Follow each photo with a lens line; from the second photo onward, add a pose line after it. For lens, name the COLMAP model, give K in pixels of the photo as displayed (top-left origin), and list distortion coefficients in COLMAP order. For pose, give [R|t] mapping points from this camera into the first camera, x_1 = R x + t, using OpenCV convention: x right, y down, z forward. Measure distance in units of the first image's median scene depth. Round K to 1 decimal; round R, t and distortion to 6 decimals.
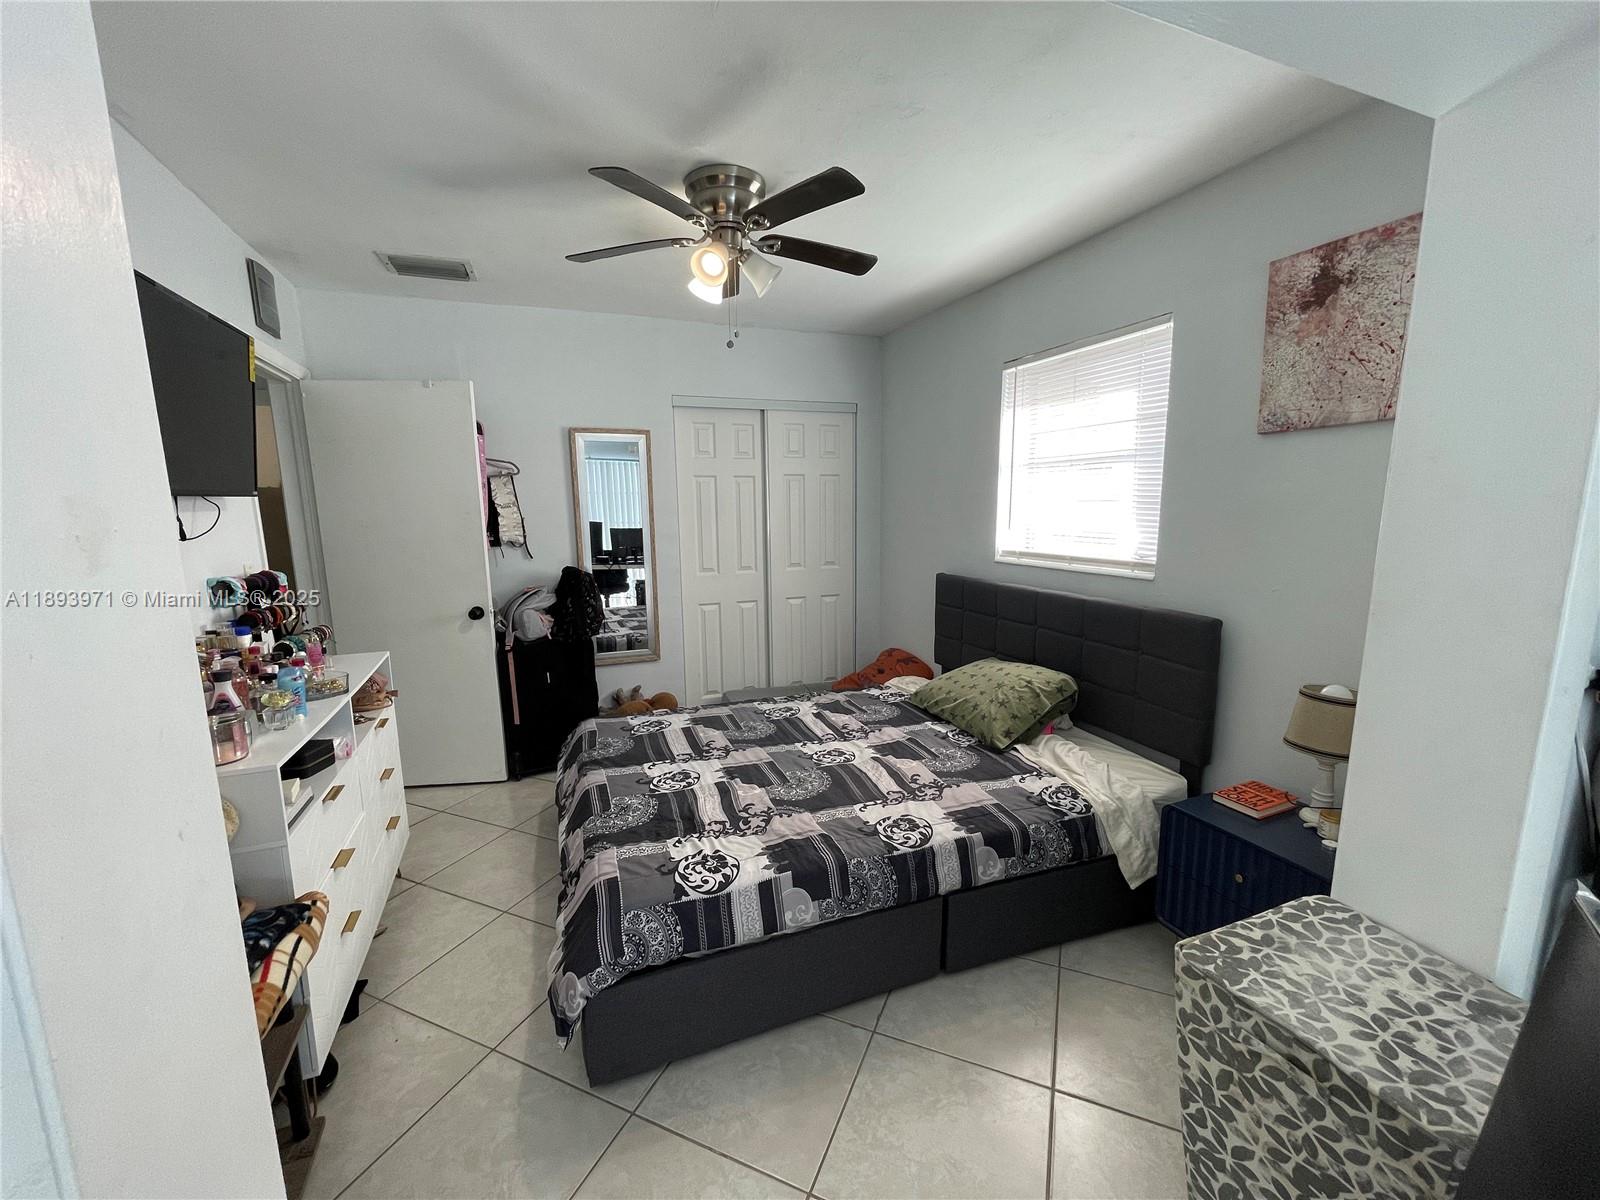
lens RADIAL K [[637.8, 0, 796.0], [0, 637.8, 603.1], [0, 0, 1]] dist [-0.003174, -0.000090]
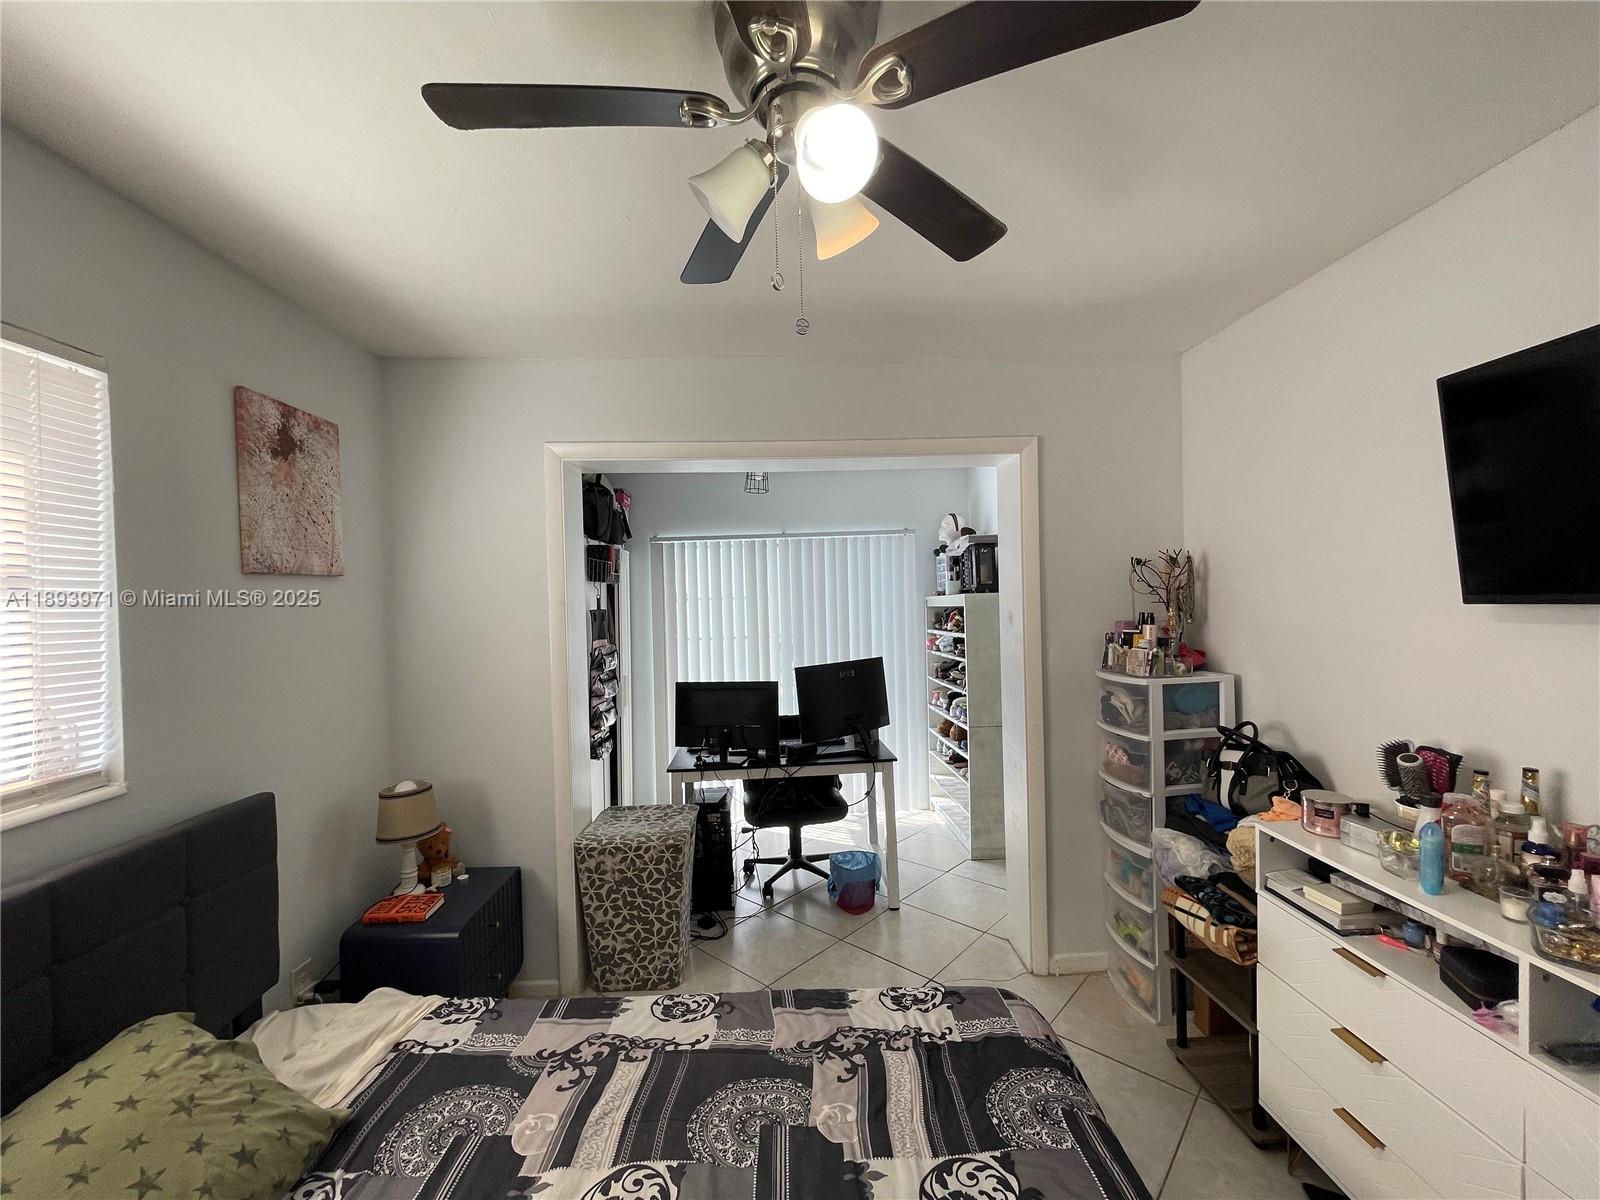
lens RADIAL K [[637.8, 0, 796.6], [0, 637.8, 606.6], [0, 0, 1]] dist [-0.003174, -0.000090]
pose [[-0.942619, 0.034011, 0.332134, -0.286545], [0.089949, 0.983885, 0.154530, -0.306449], [-0.321526, 0.175538, -0.930488, 1.684033]]
